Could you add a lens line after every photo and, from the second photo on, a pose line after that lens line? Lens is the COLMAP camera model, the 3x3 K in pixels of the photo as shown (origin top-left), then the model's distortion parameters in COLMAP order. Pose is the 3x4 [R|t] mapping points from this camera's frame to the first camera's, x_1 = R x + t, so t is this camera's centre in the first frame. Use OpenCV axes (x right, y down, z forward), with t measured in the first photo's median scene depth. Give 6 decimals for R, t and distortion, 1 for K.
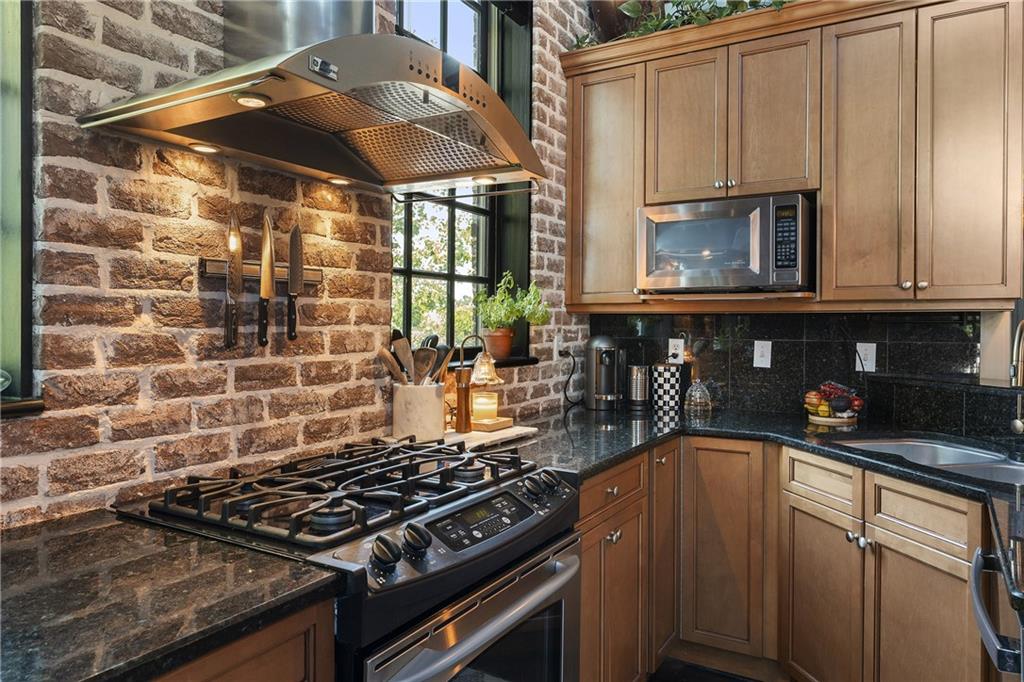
lens RADIAL K [[682.1, 0, 525.0], [0, 682.1, 328.6], [0, 0, 1]] dist [-0.002684, 0.000010]
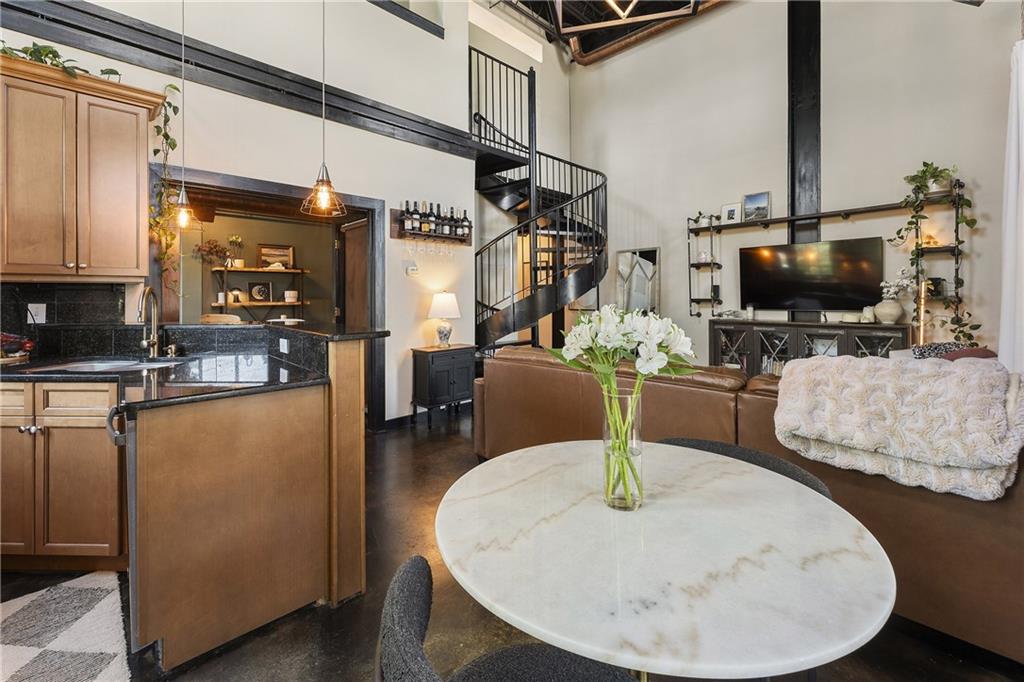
lens RADIAL K [[420.0, 0, 510.2], [0, 420.0, 295.9], [0, 0, 1]] dist [-0.001103, -0.000237]
pose [[0.263592, -0.004362, 0.964624, -0.142802], [0.010959, 0.999939, 0.001527, 0.021539], [-0.964572, 0.010169, 0.263624, -0.313242]]
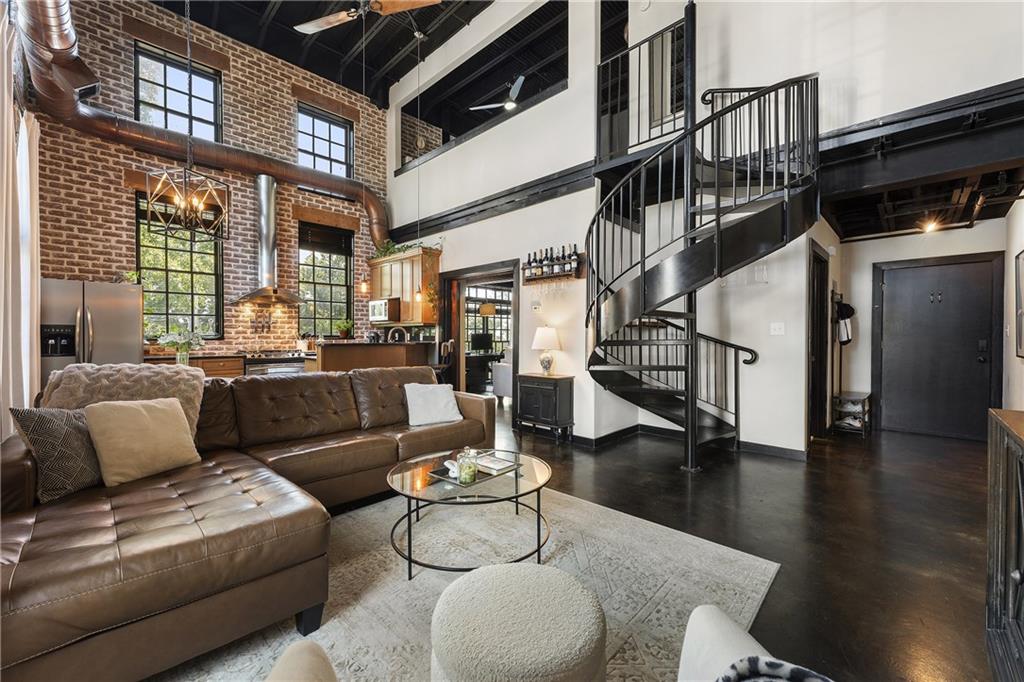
lens RADIAL K [[420.0, 0, 515.8], [0, 420.0, 337.8], [0, 0, 1]] dist [-0.001103, -0.000237]
pose [[0.972598, -0.001715, -0.232485, 2.415247], [0.001411, 0.999998, -0.001477, 0.074718], [0.232487, 0.001109, 0.972599, -1.916088]]
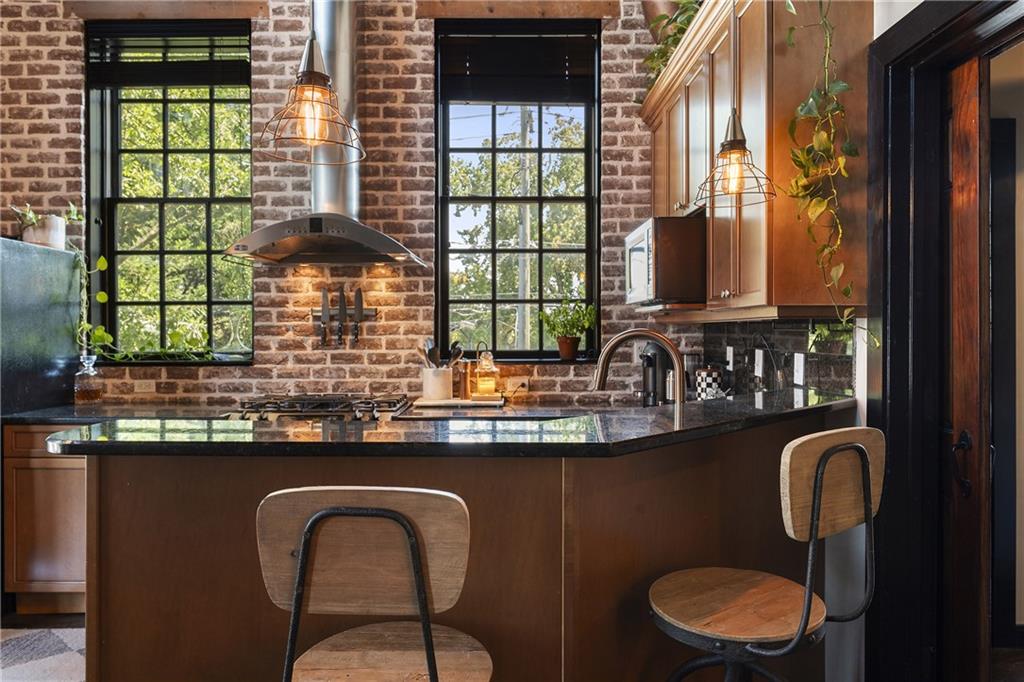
lens RADIAL K [[682.1, 0, 508.3], [0, 682.1, 335.1], [0, 0, 1]] dist [-0.002684, 0.000010]
pose [[0.518947, -0.000460, -0.854806, 1.615057], [0.000962, 1.000000, 0.000046, -0.005048], [0.854806, -0.000846, 0.518947, 0.270845]]
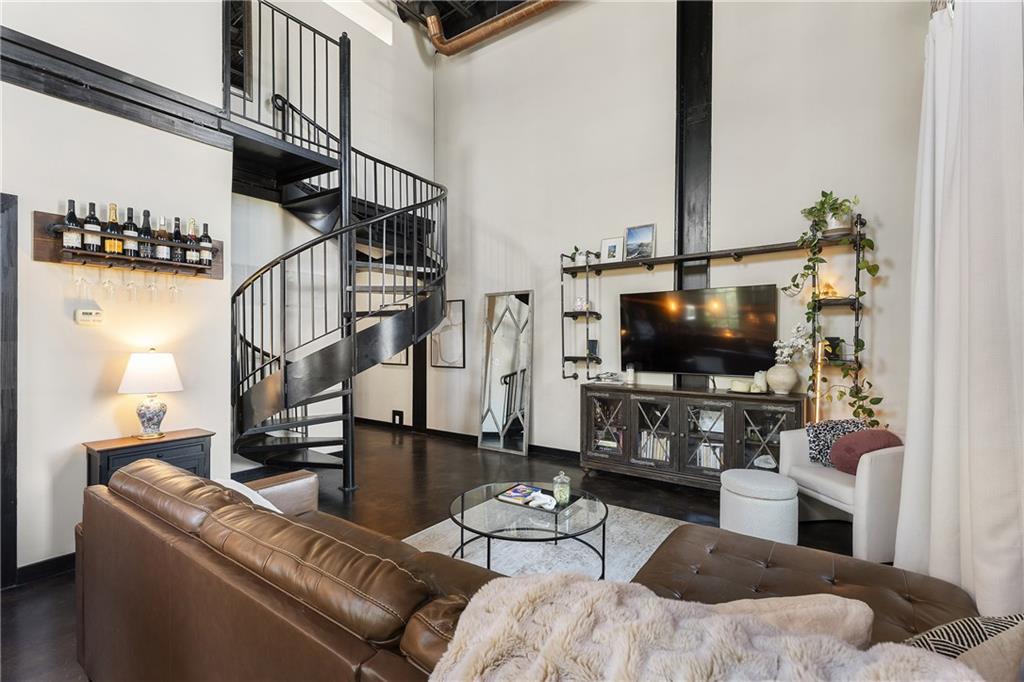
lens RADIAL K [[455.7, 0, 504.2], [0, 455.7, 342.8], [0, 0, 1]] dist [-0.006596, 0.000709]
pose [[0.106071, -0.005199, 0.994345, 0.563035], [0.000422, 0.999986, 0.005184, -0.035392], [-0.994359, -0.000130, 0.106071, -0.735180]]
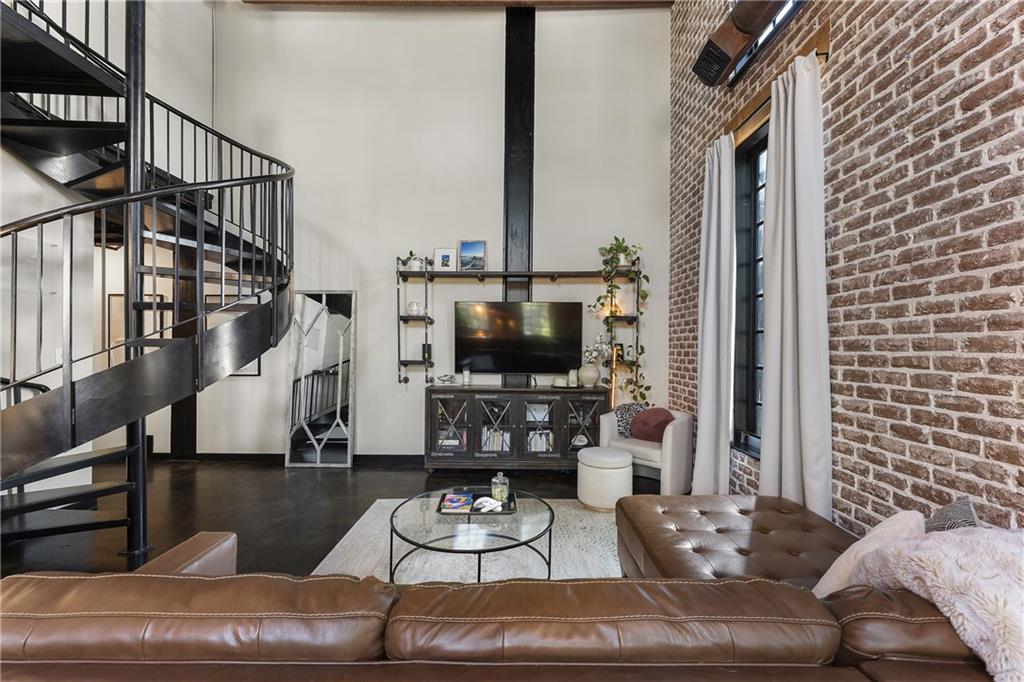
lens RADIAL K [[426.1, 0, 509.3], [0, 426.1, 346.2], [0, 0, 1]] dist [-0.009858, 0.002242]
pose [[-0.498464, -0.005461, 0.866893, 0.798765], [-0.007009, 0.999973, 0.002270, -0.034842], [-0.866882, -0.004945, -0.498488, -0.098661]]
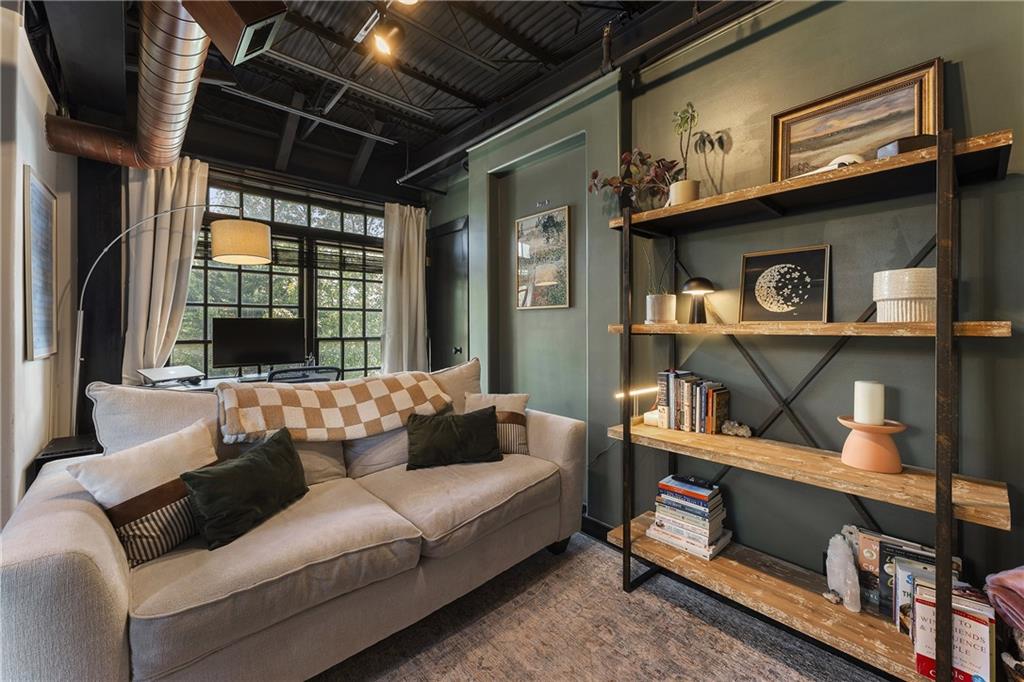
lens RADIAL K [[420.0, 0, 512.8], [0, 420.0, 321.5], [0, 0, 1]] dist [-0.001103, -0.000237]
pose [[0.949407, -0.007684, -0.313956, 2.408155], [0.001380, 0.999793, -0.020299, 0.069170], [0.314047, 0.018839, 0.949221, 1.530061]]
